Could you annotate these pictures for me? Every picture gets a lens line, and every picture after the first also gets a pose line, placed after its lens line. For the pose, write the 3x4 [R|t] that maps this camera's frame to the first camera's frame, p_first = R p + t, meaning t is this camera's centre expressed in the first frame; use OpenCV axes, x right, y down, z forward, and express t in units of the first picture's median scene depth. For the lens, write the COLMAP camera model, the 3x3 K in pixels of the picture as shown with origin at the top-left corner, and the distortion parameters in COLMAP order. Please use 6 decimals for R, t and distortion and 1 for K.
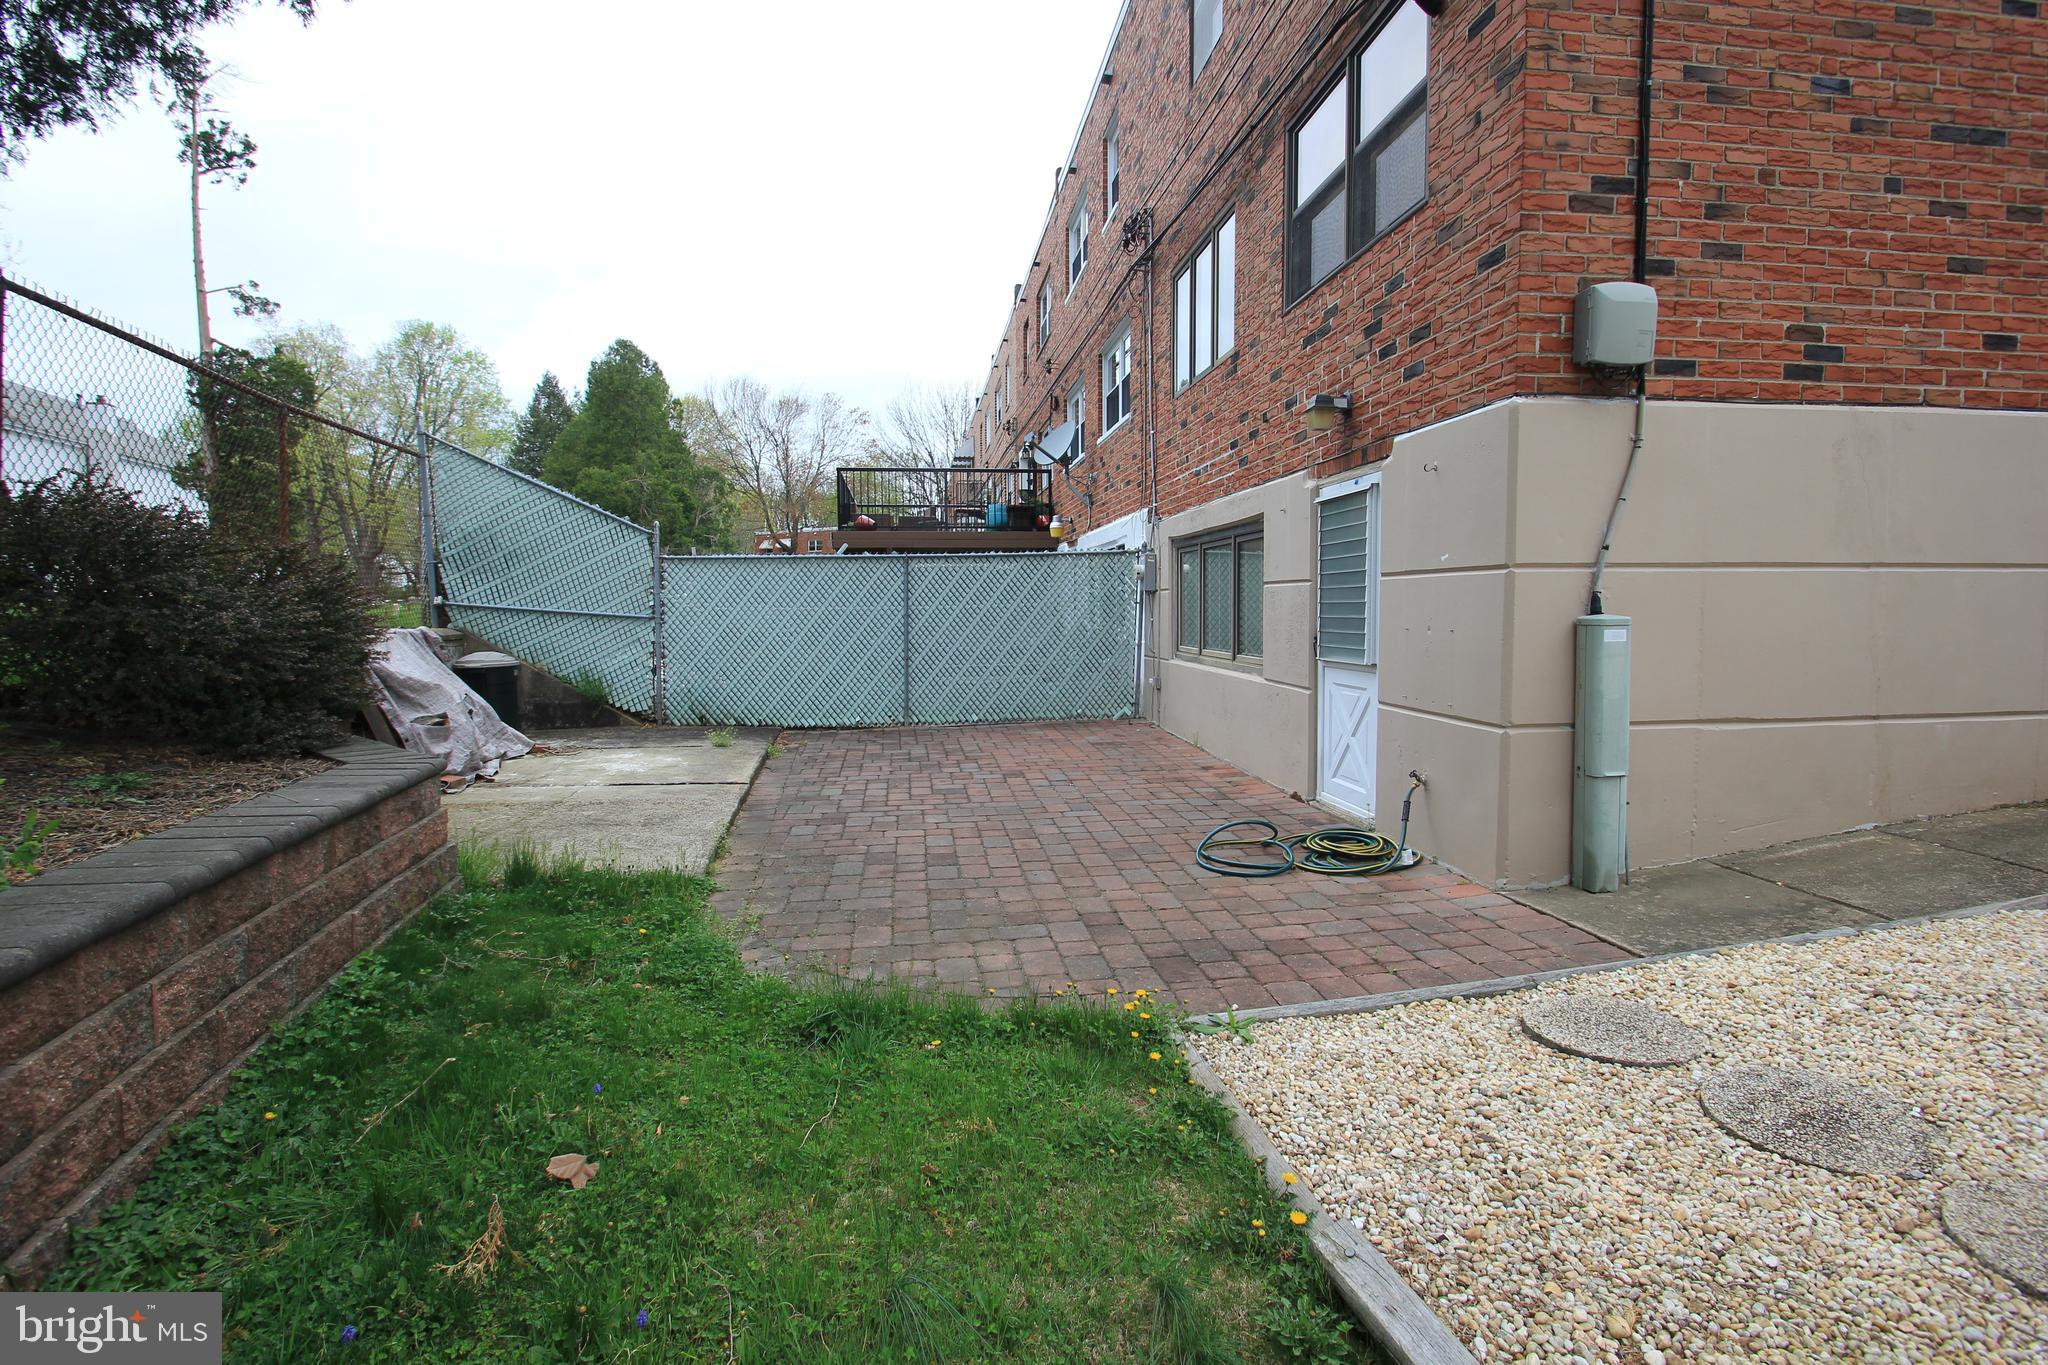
lens RADIAL K [[949.8, 0, 1024.0], [0, 949.8, 682.5], [0, 0, 1]] dist [0.001324, -0.011636]
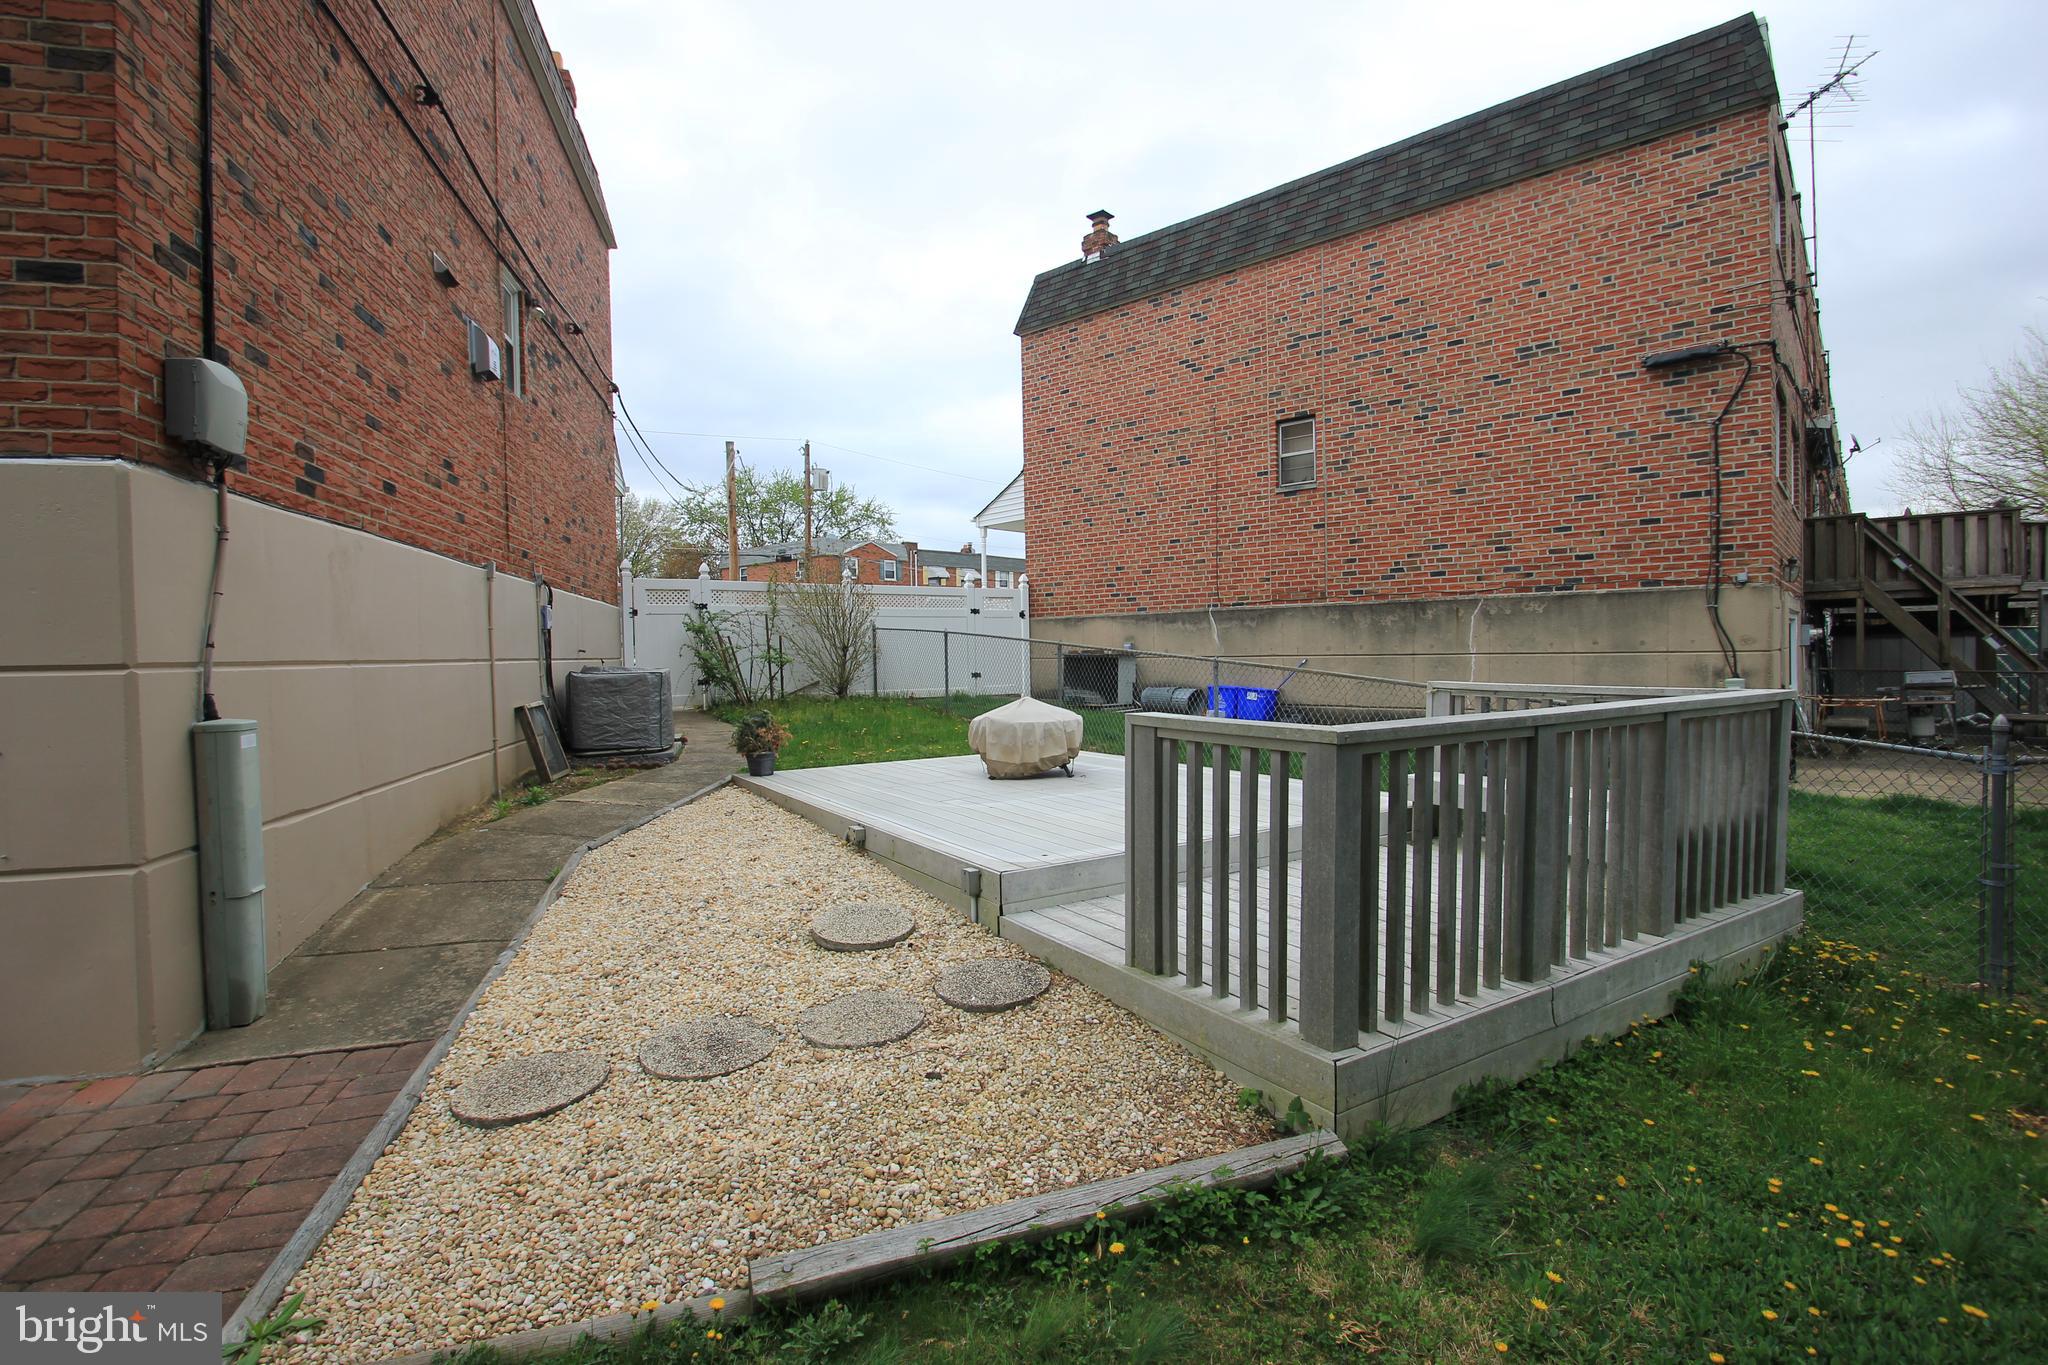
lens RADIAL K [[949.8, 0, 1024.0], [0, 949.8, 682.5], [0, 0, 1]] dist [0.001324, -0.011636]
pose [[-0.138264, -0.022749, 0.990134, -0.399553], [0.096022, 0.994718, 0.036263, -0.067040], [-0.985730, 0.100088, -0.135349, 0.369947]]
